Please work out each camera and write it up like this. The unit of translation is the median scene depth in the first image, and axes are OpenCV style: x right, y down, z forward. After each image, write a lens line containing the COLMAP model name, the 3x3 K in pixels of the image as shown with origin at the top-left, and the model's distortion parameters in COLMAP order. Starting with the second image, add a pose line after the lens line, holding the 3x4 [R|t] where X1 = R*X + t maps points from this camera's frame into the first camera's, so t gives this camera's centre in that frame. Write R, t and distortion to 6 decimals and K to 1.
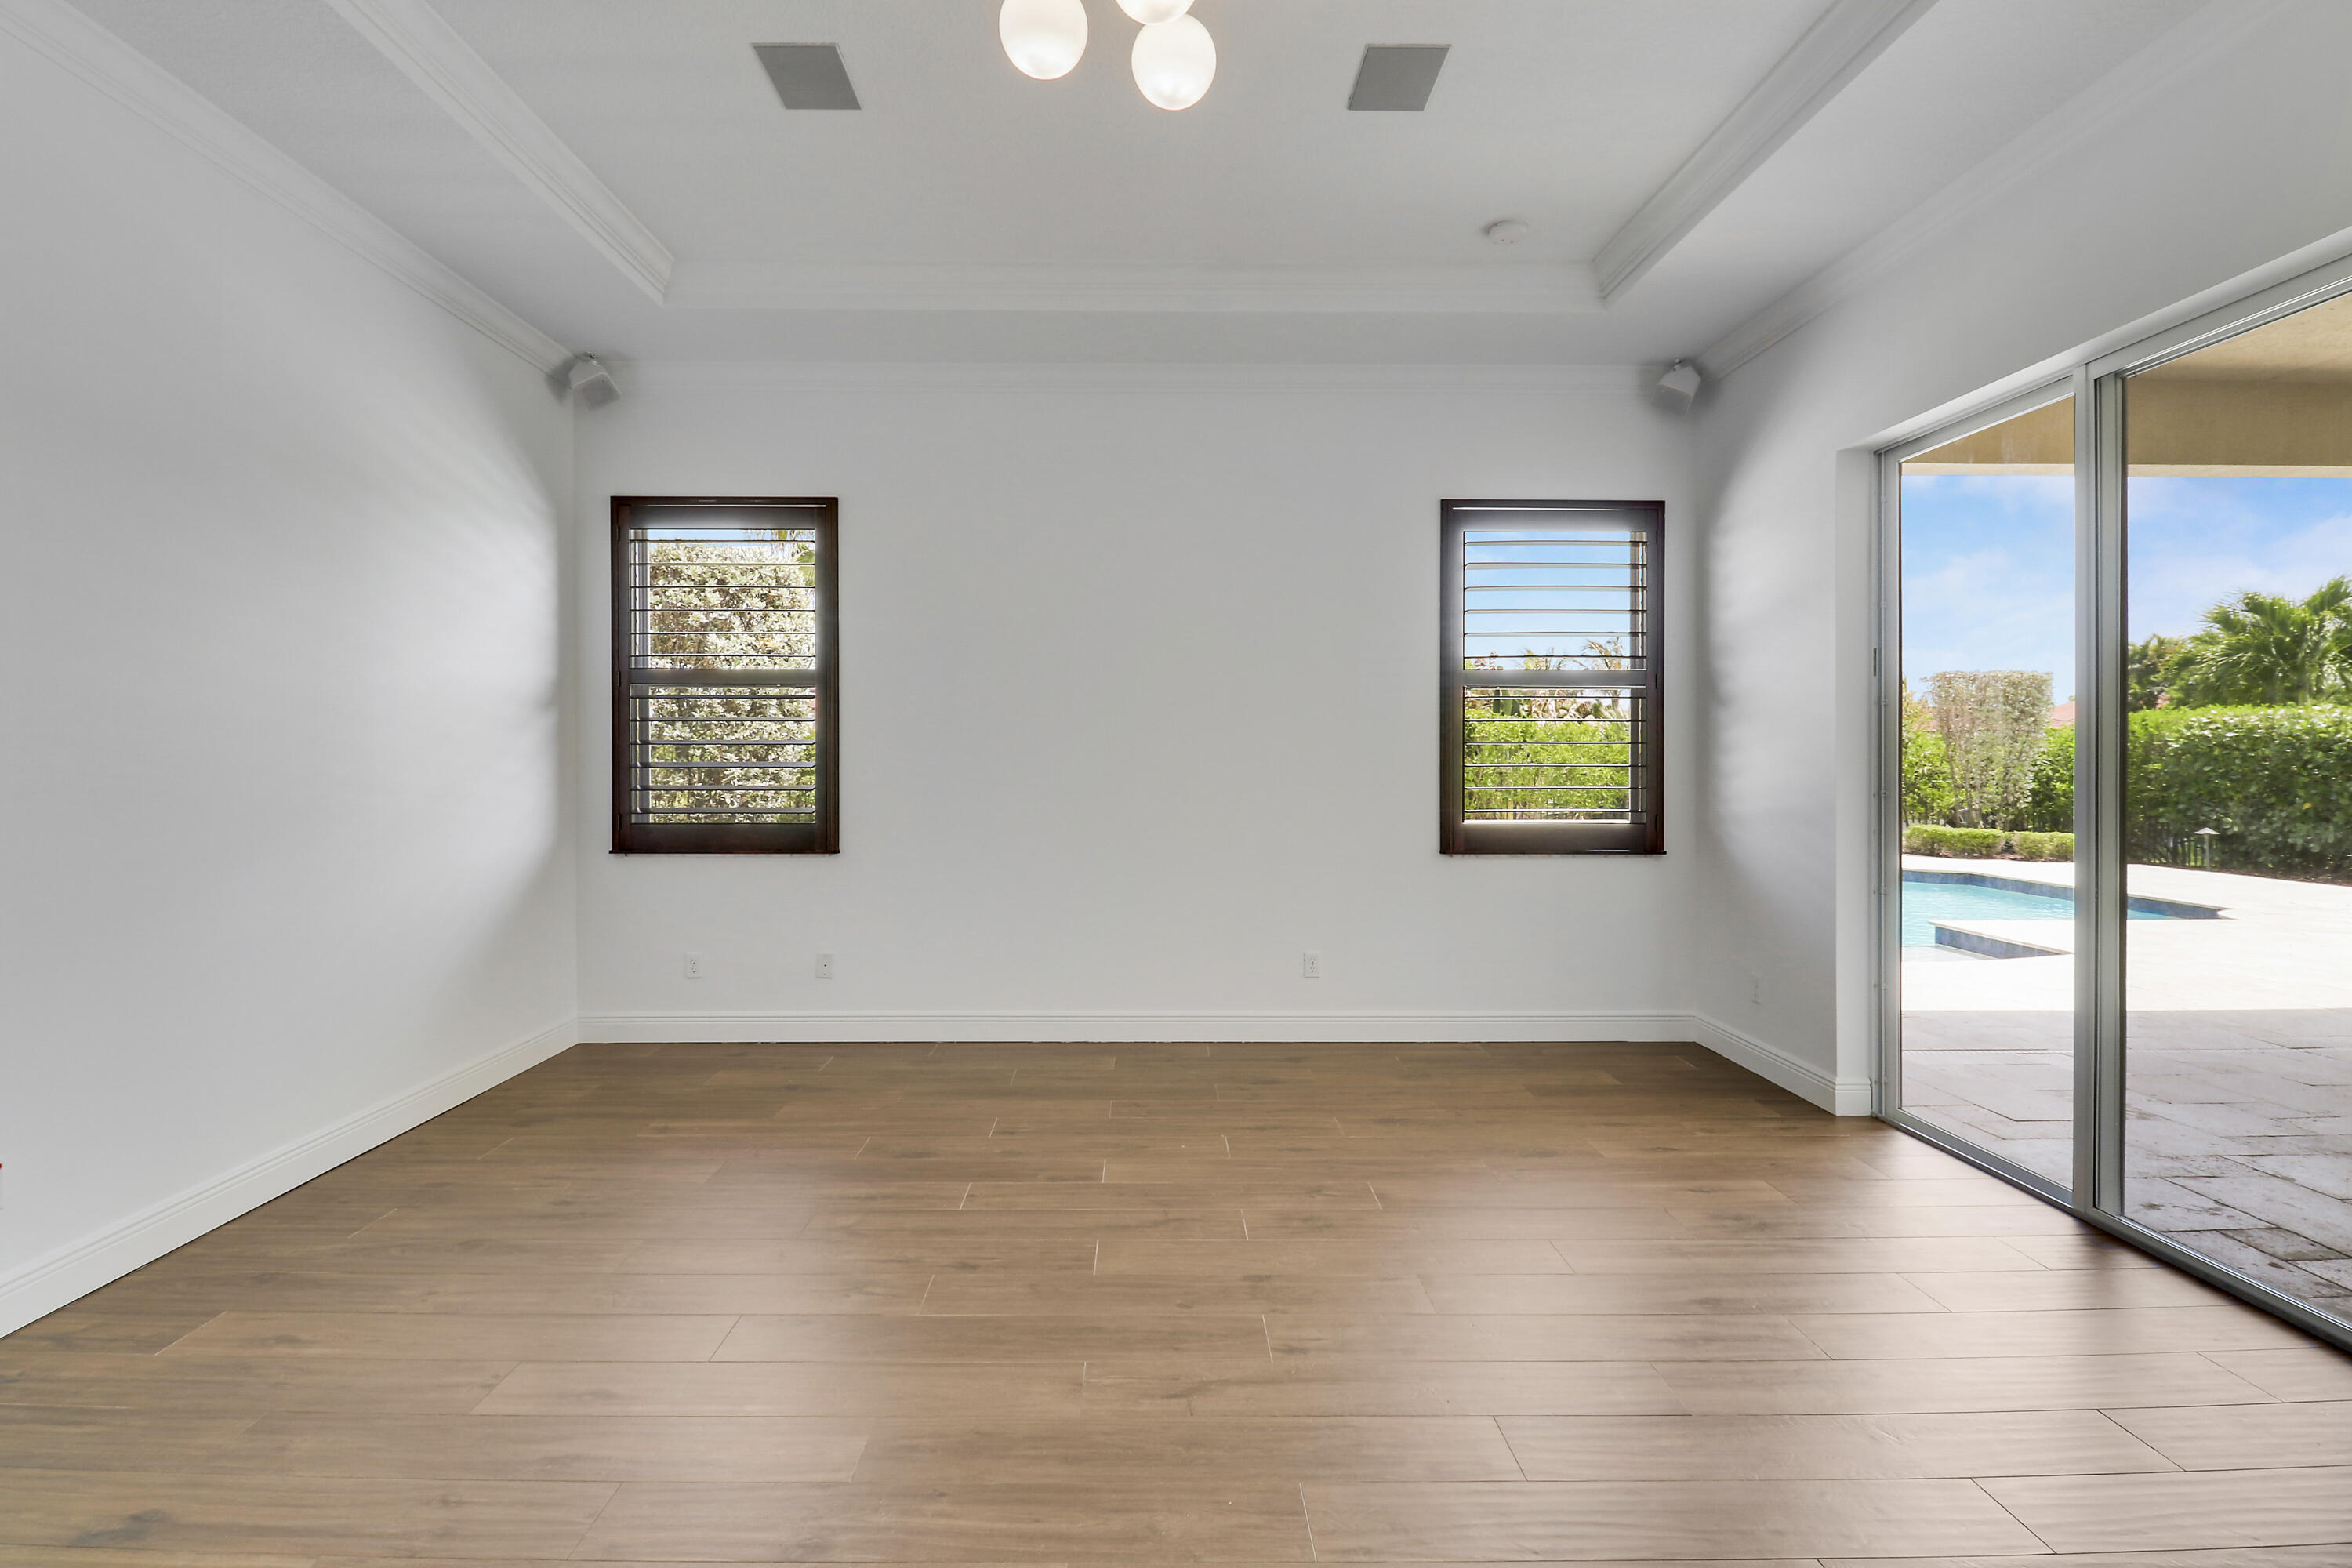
lens RADIAL K [[1113.5, 0, 1168.7], [0, 1113.5, 777.2], [0, 0, 1]] dist [-0.000948, 0.000459]
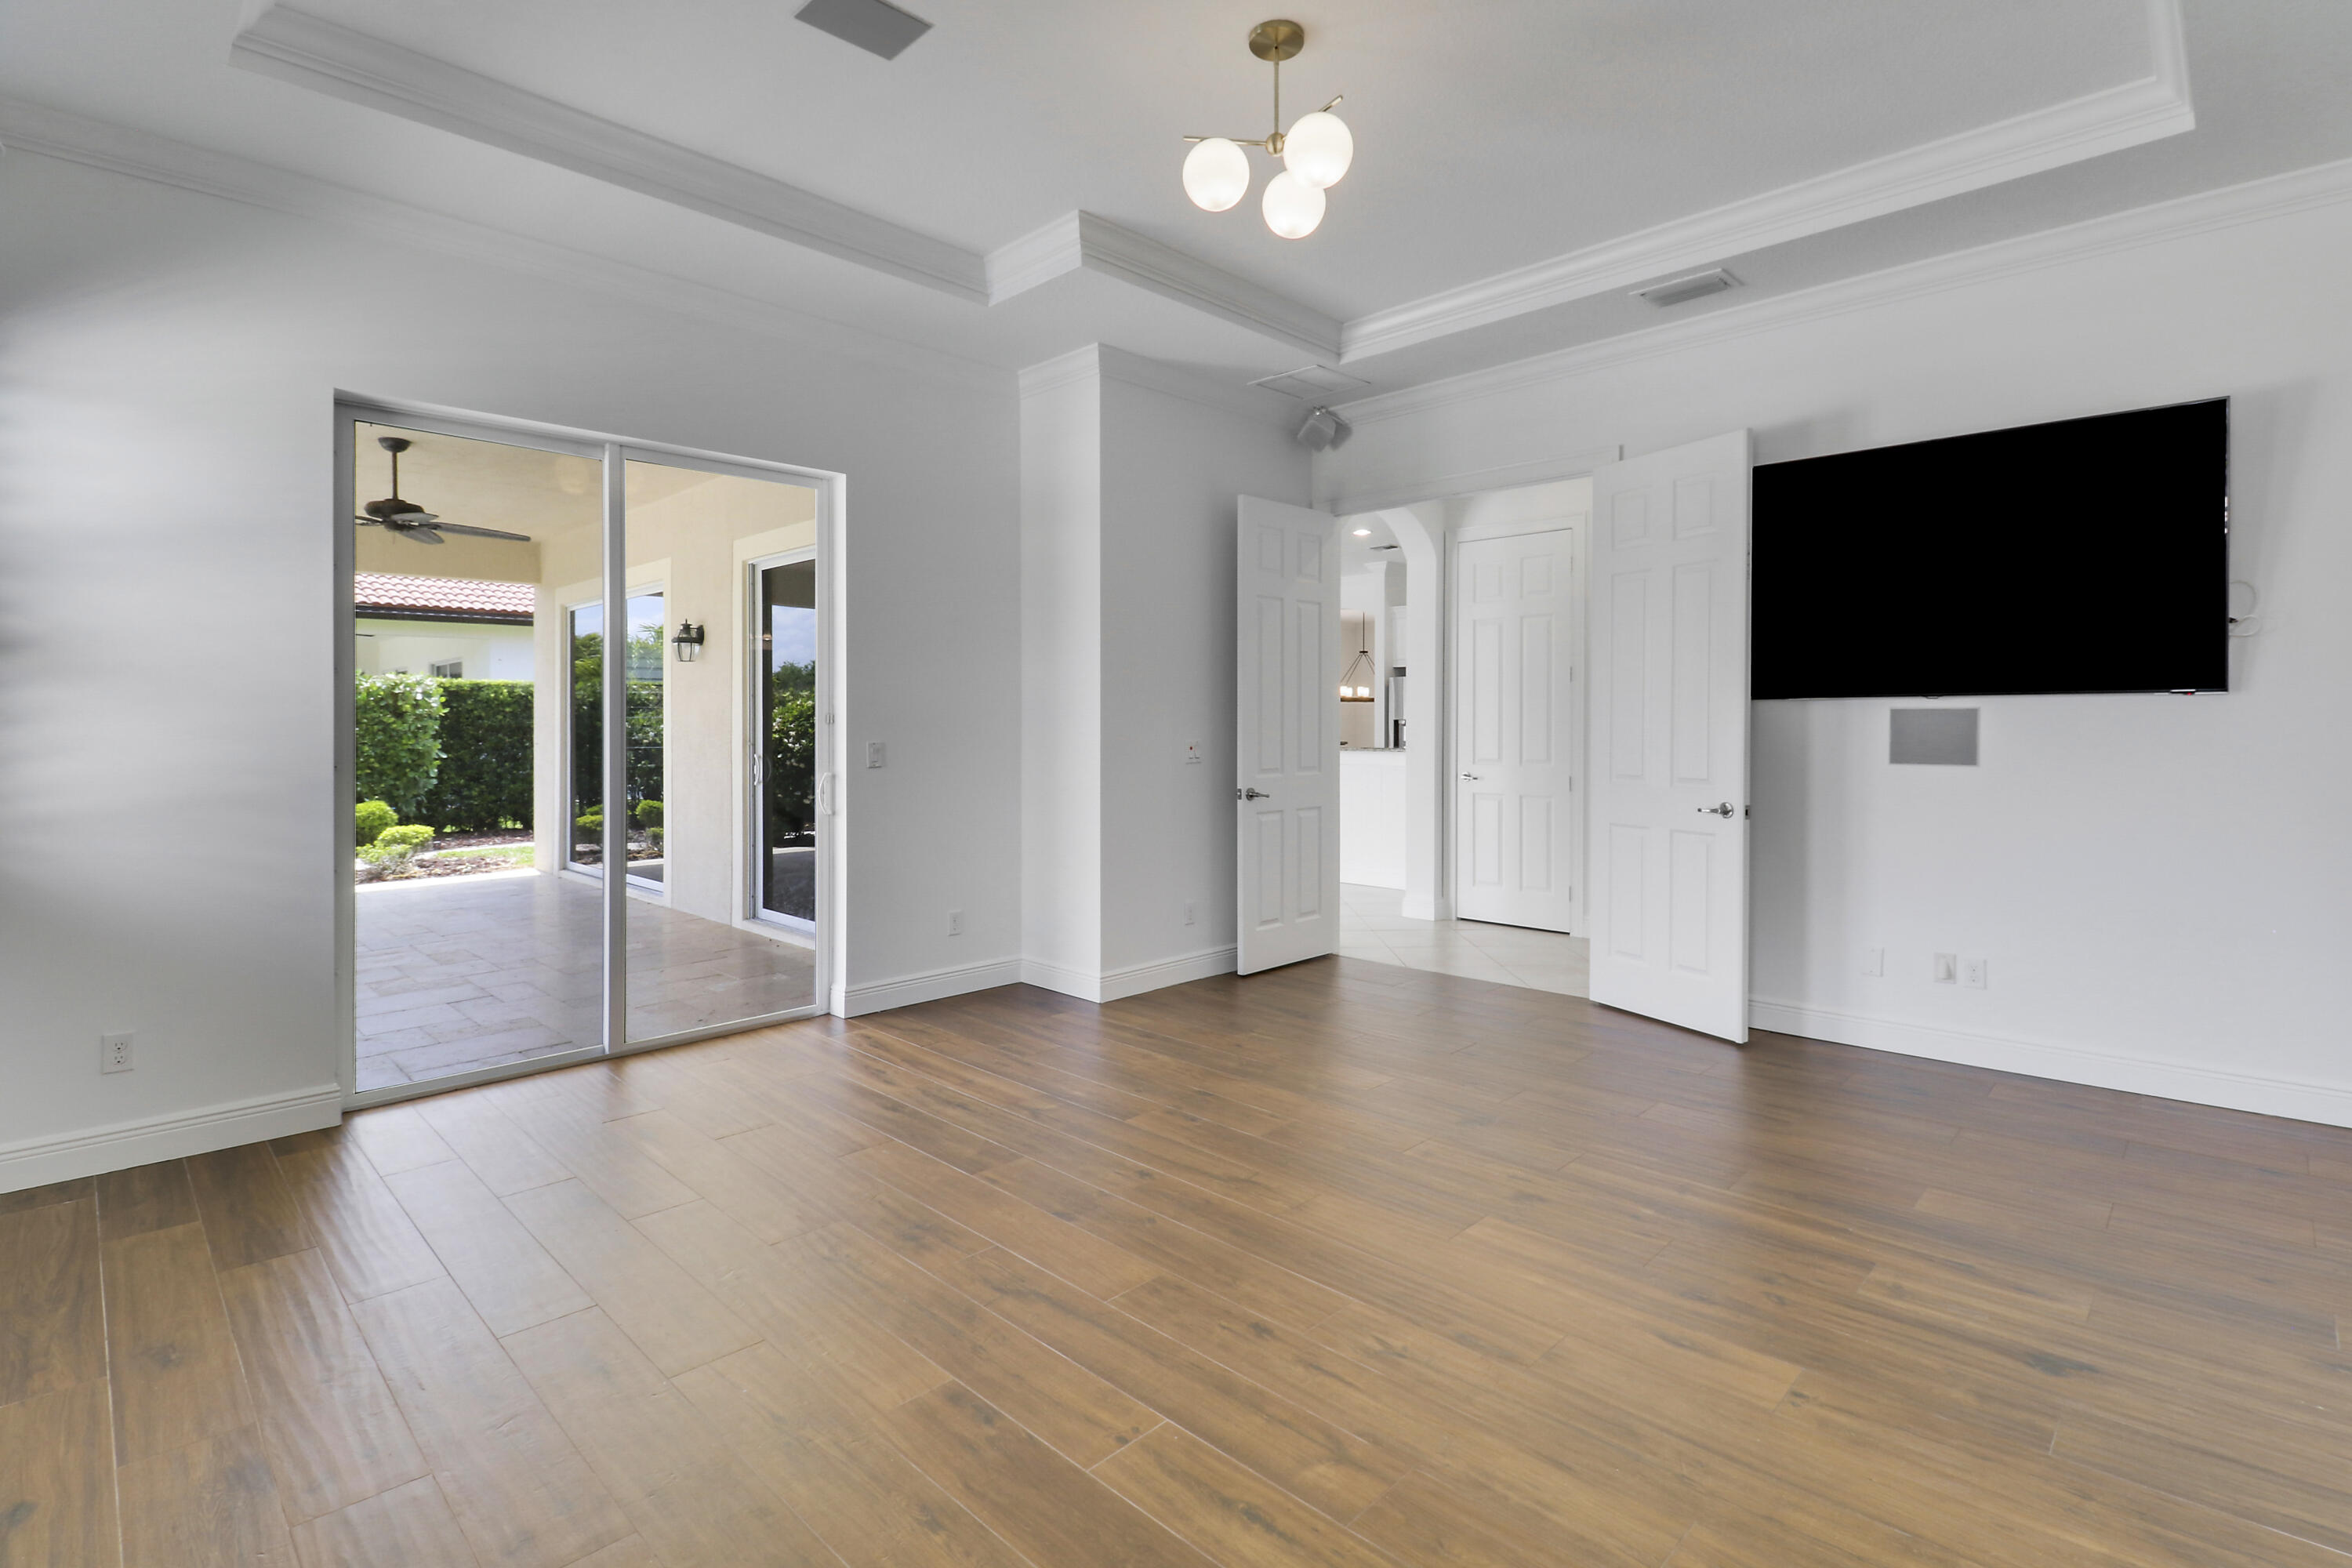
lens RADIAL K [[1104.8, 0, 1185.5], [0, 1104.8, 774.1], [0, 0, 1]] dist [-0.001344, -0.000467]
pose [[-0.706084, -0.024621, 0.707699, -0.657081], [0.019022, 0.998375, 0.053712, -0.021127], [-0.707872, 0.051386, -0.704469, 1.464945]]
